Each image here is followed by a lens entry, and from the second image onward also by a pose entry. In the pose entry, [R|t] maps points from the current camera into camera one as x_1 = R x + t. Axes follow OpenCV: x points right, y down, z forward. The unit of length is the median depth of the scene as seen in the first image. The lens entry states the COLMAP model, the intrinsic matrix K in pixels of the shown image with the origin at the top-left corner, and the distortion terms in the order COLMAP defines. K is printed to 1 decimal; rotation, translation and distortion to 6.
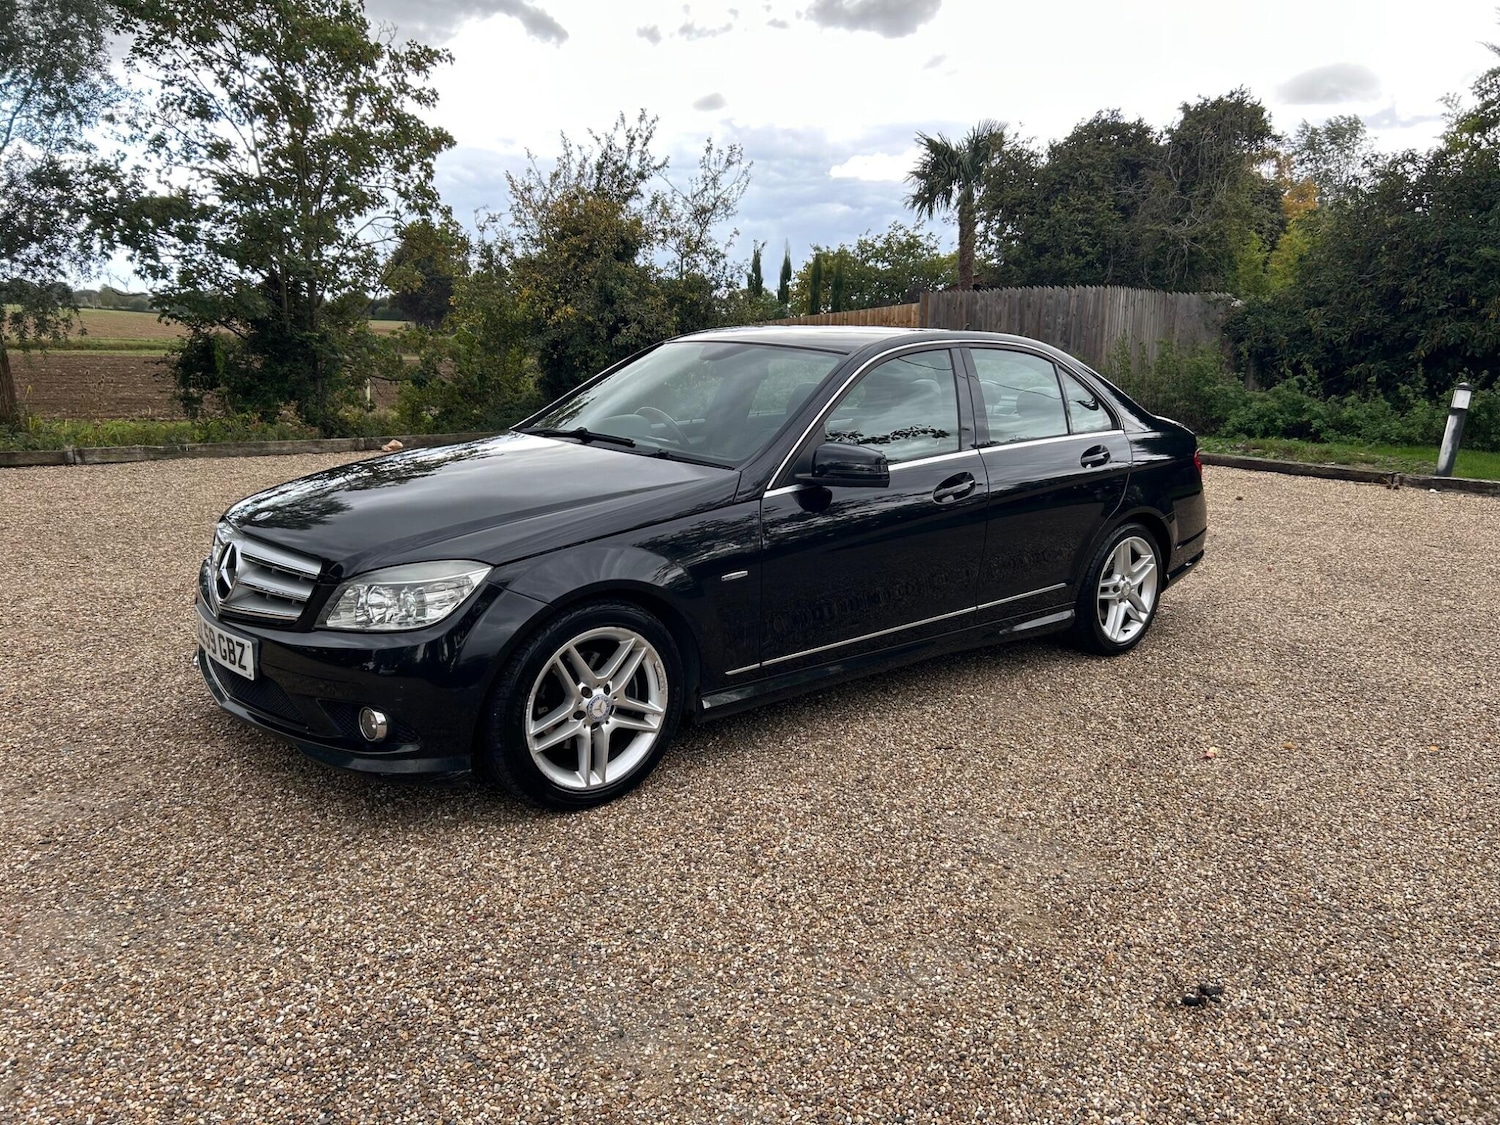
lens RADIAL K [[1083.3, 0, 744.1], [0, 1083.3, 572.7], [0, 0, 1]] dist [0.052730, -0.049166]
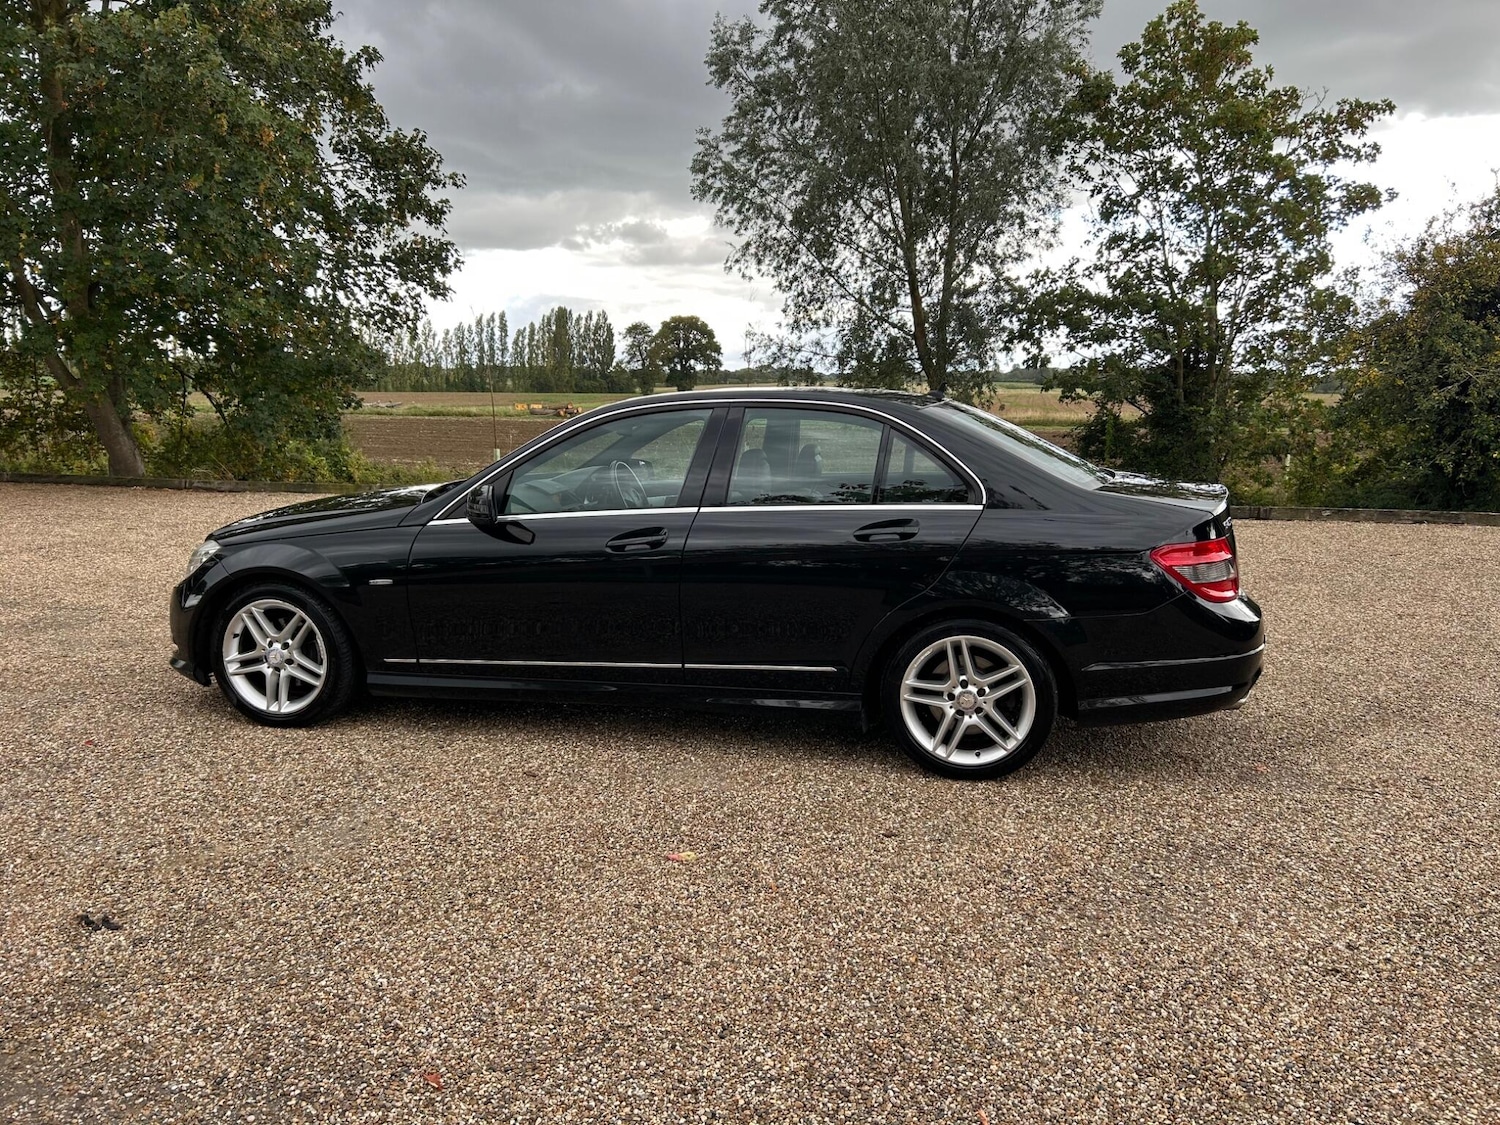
lens RADIAL K [[1115.1, 0, 763.4], [0, 1115.1, 562.5], [0, 0, 1]] dist [0.049527, -0.050484]
pose [[0.621079, 0.092019, -0.778327, 0.209487], [-0.156870, 0.987583, -0.008419, -0.012836], [0.767888, 0.127325, 0.627802, 0.082127]]
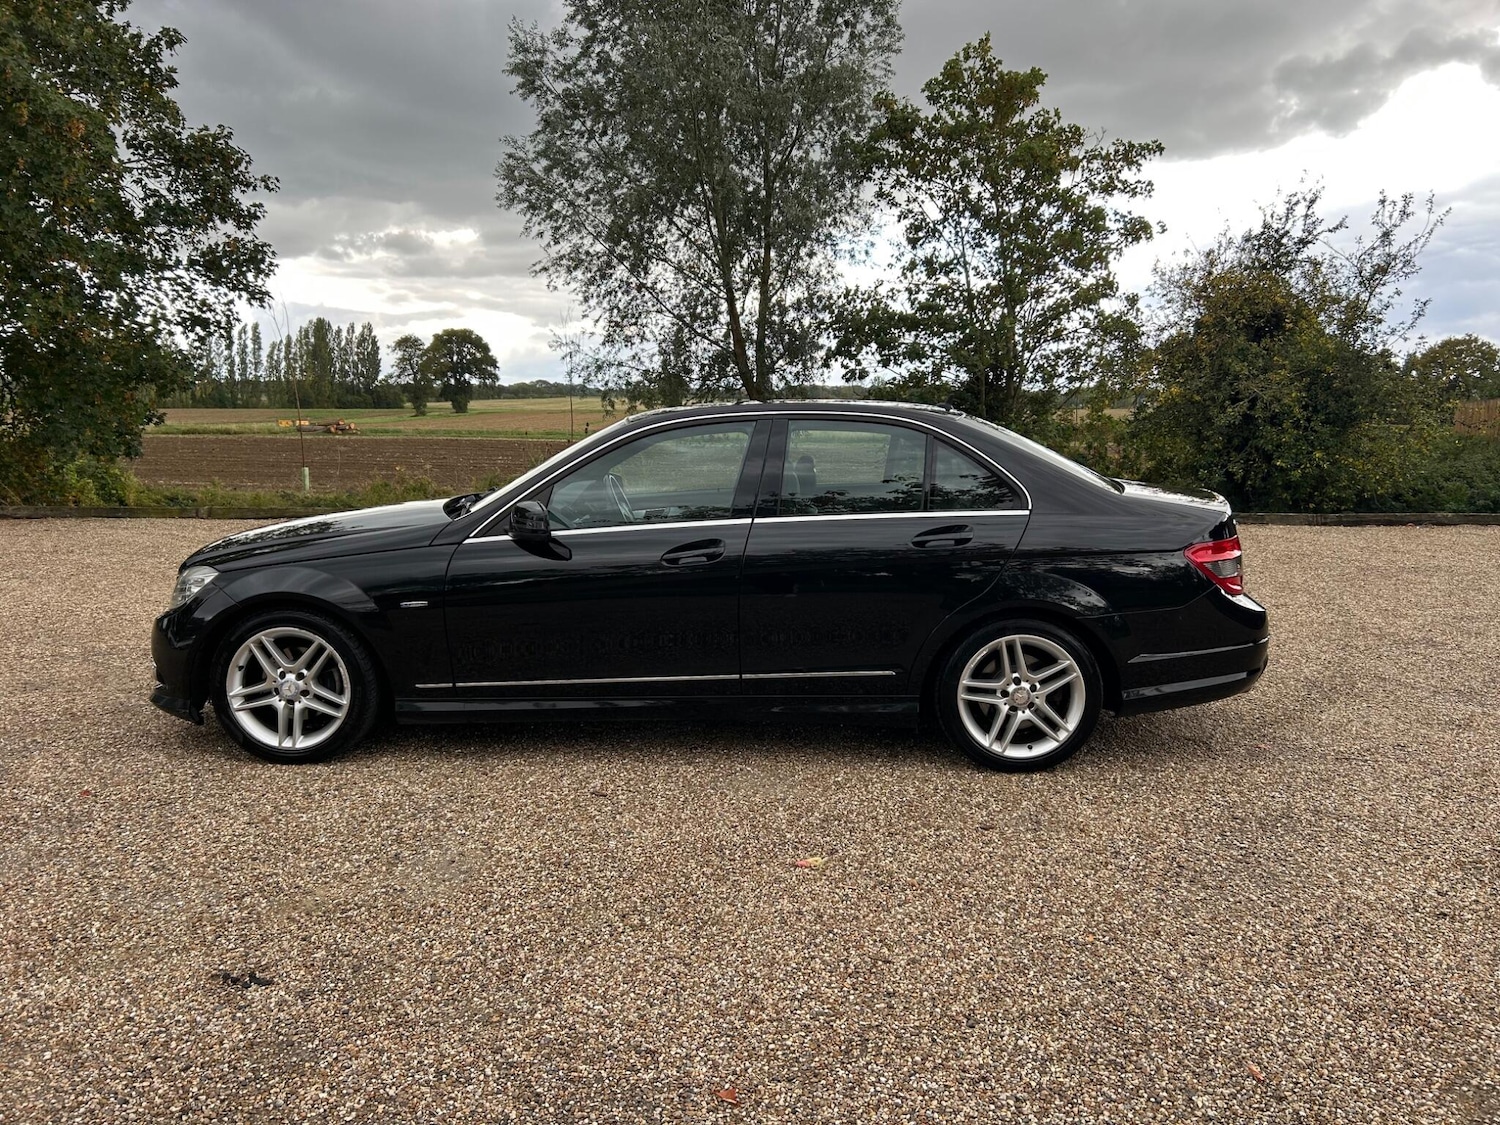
lens RADIAL K [[1115.1, 0, 763.4], [0, 1115.1, 562.5], [0, 0, 1]] dist [0.049527, -0.050484]
pose [[0.758177, 0.062135, -0.649082, 0.177925], [-0.122706, 0.991260, -0.048439, -0.004935], [0.640399, 0.116371, 0.759175, 0.046158]]
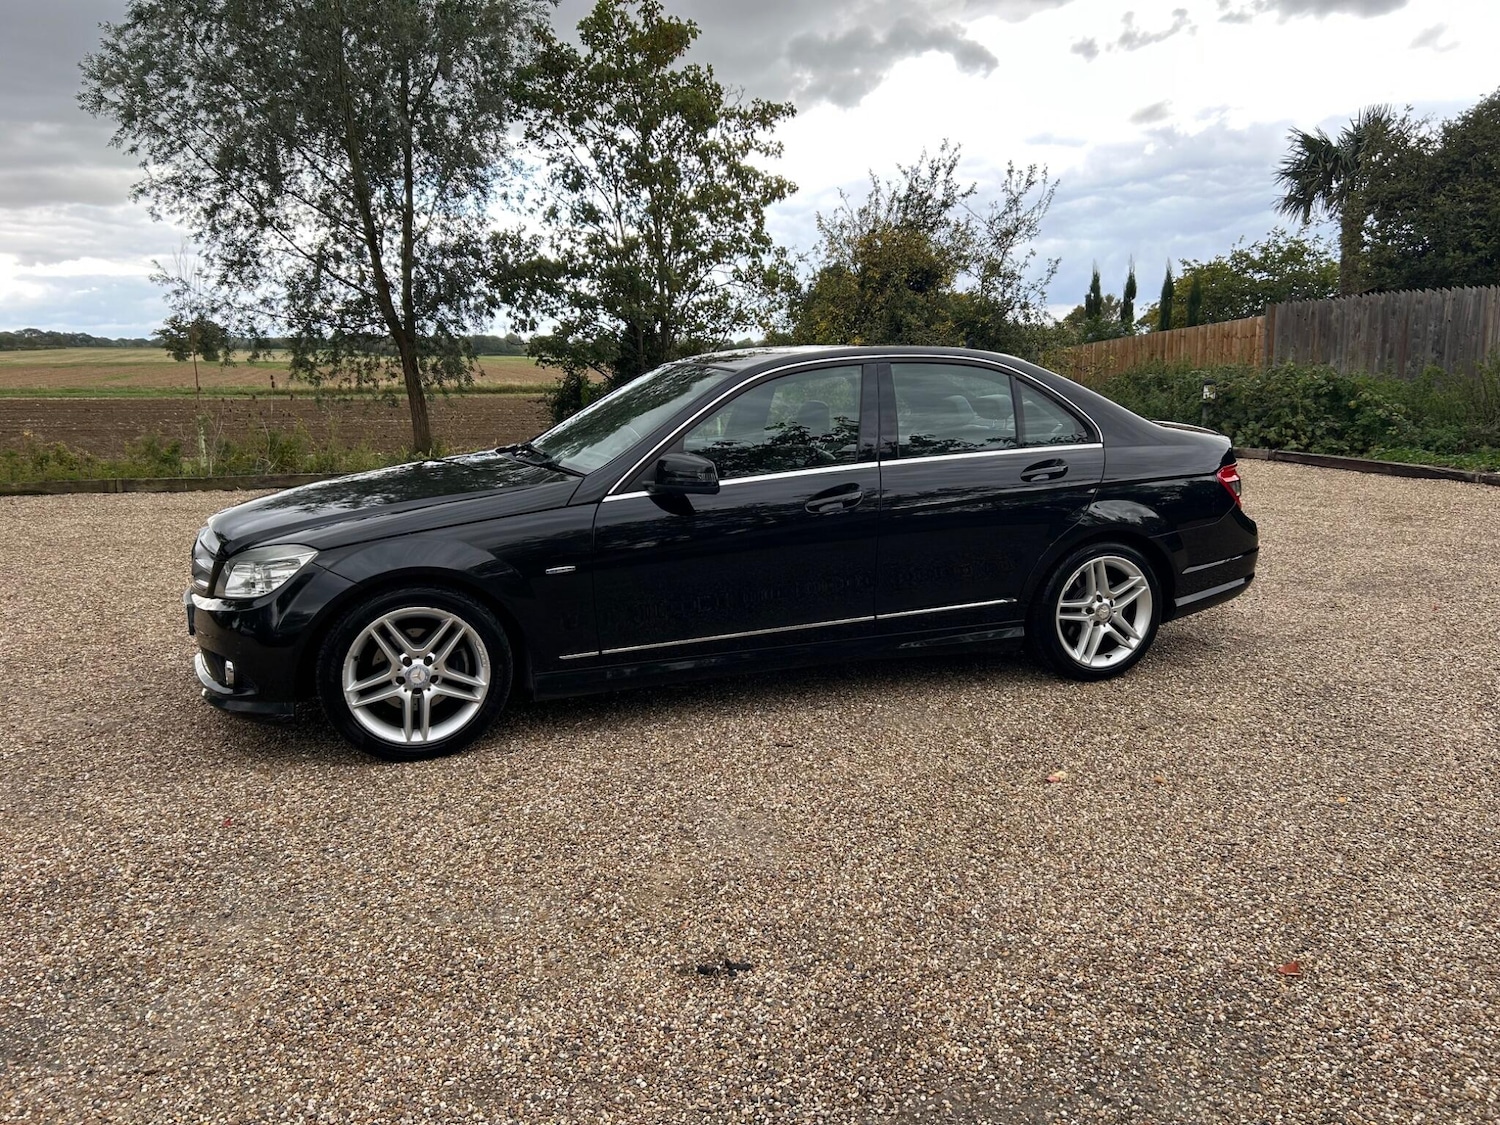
lens RADIAL K [[1081.7, 0, 748.0], [0, 1081.7, 581.0], [0, 0, 1]] dist [0.046572, -0.040759]
pose [[0.938054, 0.036074, -0.344607, 0.090407], [-0.042807, 0.999012, -0.011945, 0.003065], [0.343835, 0.025956, 0.938671, 0.002062]]
